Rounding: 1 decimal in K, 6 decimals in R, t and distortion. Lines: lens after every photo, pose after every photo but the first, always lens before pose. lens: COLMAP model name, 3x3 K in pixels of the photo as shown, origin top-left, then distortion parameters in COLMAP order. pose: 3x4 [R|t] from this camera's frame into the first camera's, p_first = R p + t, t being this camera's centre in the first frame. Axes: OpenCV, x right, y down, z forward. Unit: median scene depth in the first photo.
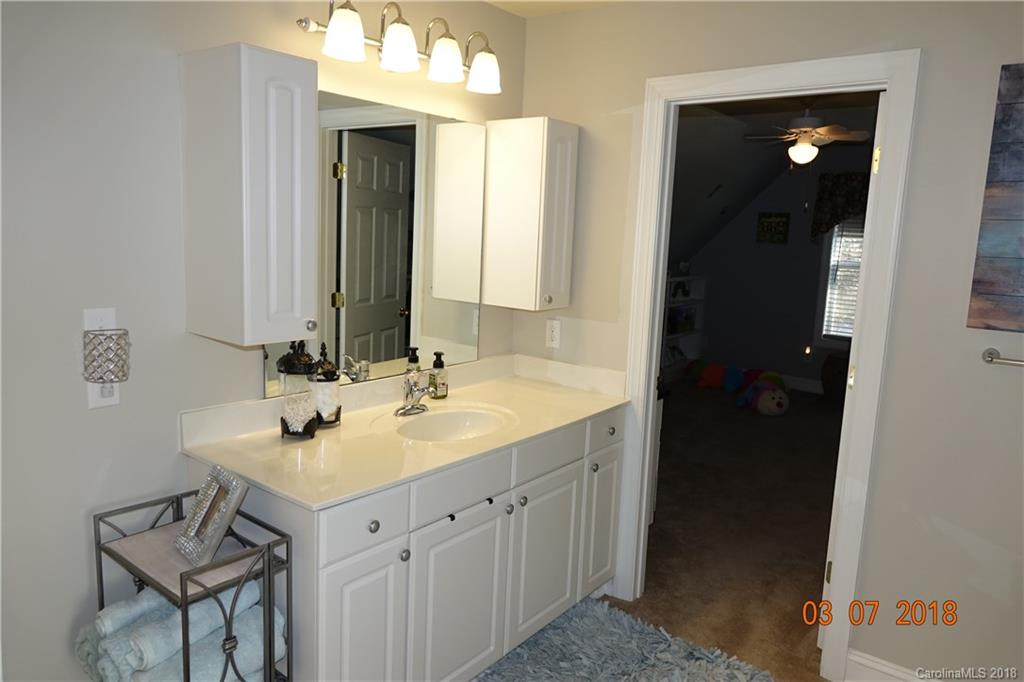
lens RADIAL K [[714.4, 0, 511.6], [0, 714.4, 344.2], [0, 0, 1]] dist [-0.006225, 0.003328]
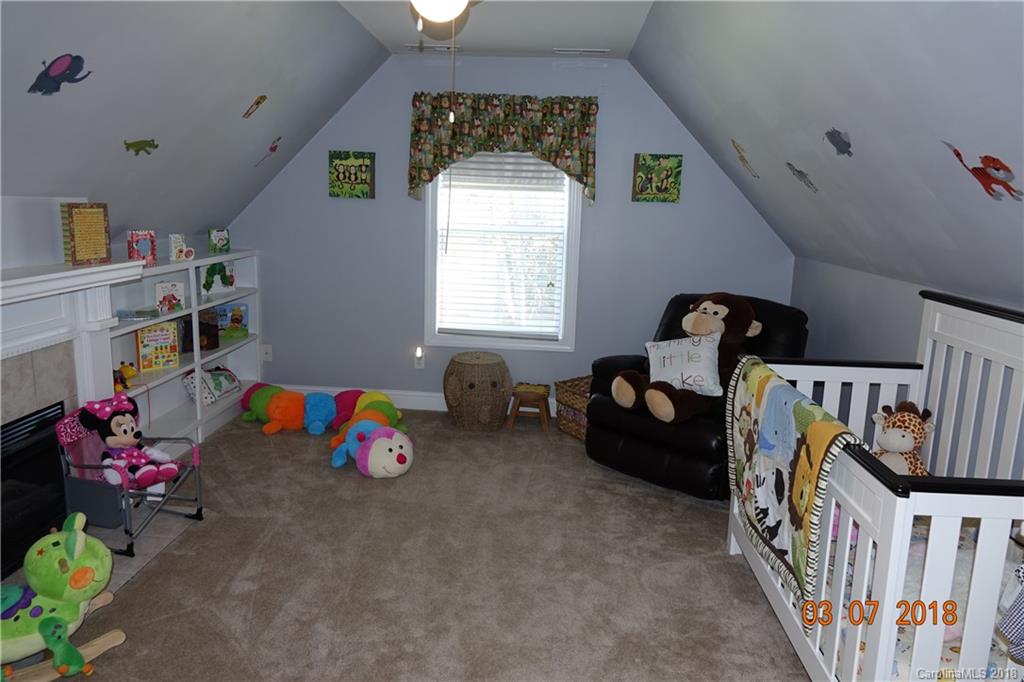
lens RADIAL K [[714.4, 0, 514.6], [0, 714.4, 341.1], [0, 0, 1]] dist [-0.006225, 0.003328]
pose [[0.823441, -0.119227, 0.554734, 0.107850], [0.087575, 0.992664, 0.083355, -0.053623], [-0.560603, -0.020057, 0.827842, 0.376985]]
